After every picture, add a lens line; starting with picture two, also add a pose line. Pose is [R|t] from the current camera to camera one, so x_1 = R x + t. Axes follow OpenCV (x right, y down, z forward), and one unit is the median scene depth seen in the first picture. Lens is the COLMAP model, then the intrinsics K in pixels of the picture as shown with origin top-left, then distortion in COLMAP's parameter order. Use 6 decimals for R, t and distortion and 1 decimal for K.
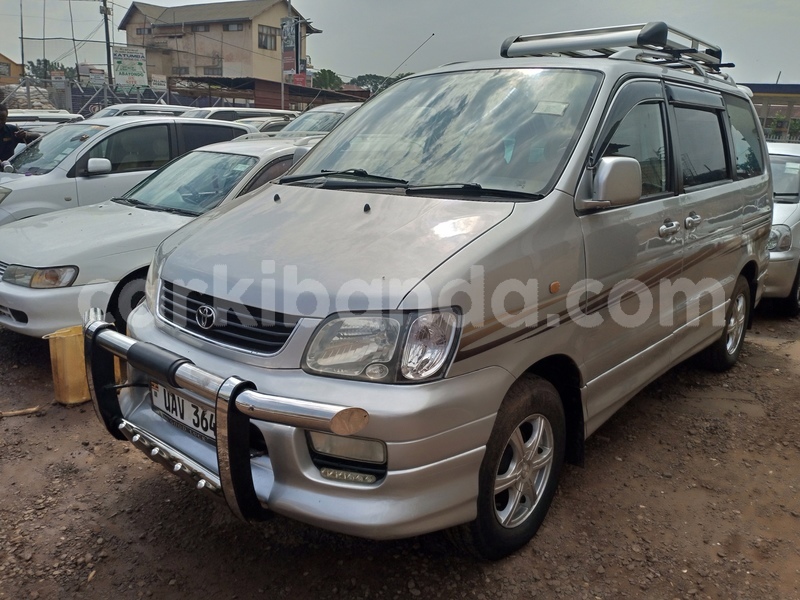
lens RADIAL K [[642.9, 0, 400.0], [0, 642.9, 300.0], [0, 0, 1]] dist [0.058581, -0.106907]
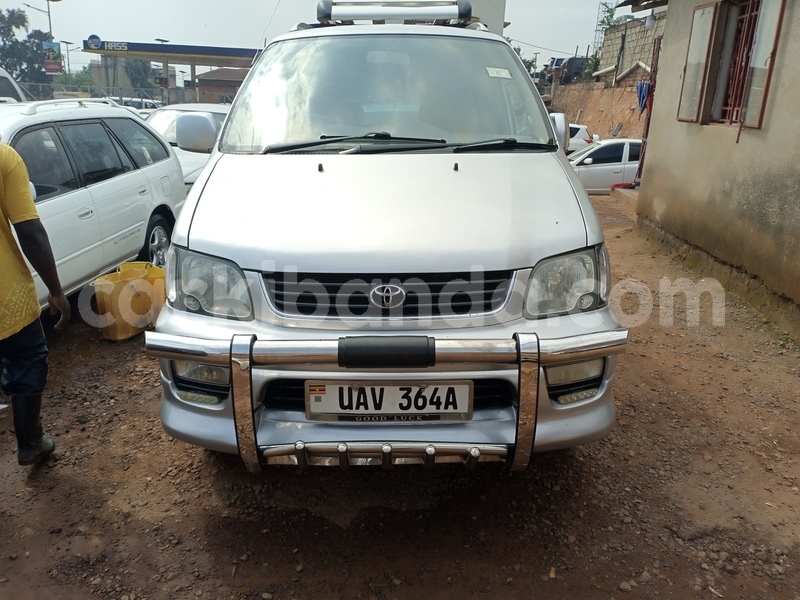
lens RADIAL K [[655.0, 0, 400.0], [0, 655.0, 285.2], [0, 0, 1]] dist [-0.000113, -0.001686]
pose [[0.745905, -0.195359, 0.636758, -0.601757], [0.178269, 0.979695, 0.091748, -0.048381], [-0.641752, 0.045079, 0.765586, 0.176838]]
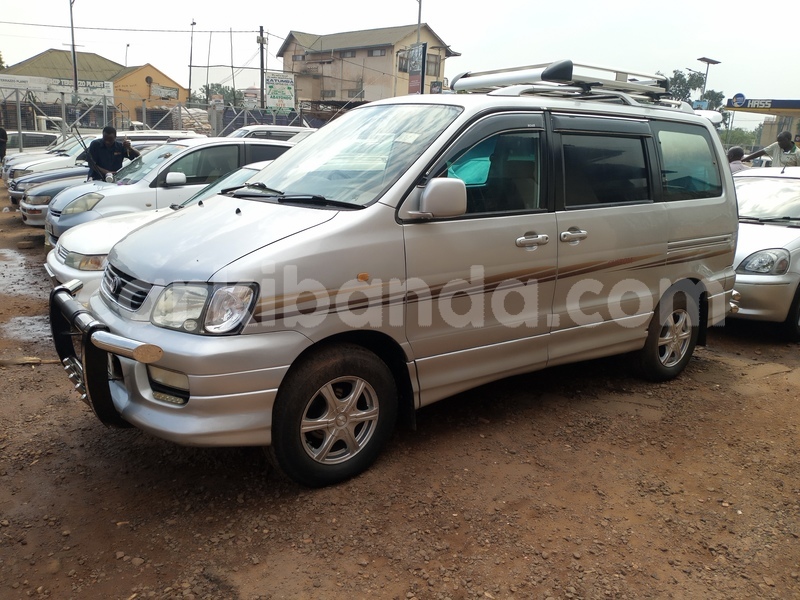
lens RADIAL K [[635.7, 0, 400.0], [0, 635.7, 300.0], [0, 0, 1]] dist [0.096125, -0.184615]
pose [[0.975884, 0.057649, -0.210540, 0.403250], [-0.063065, 0.997827, -0.019096, 0.031290], [0.208981, 0.031913, 0.977399, -0.155131]]
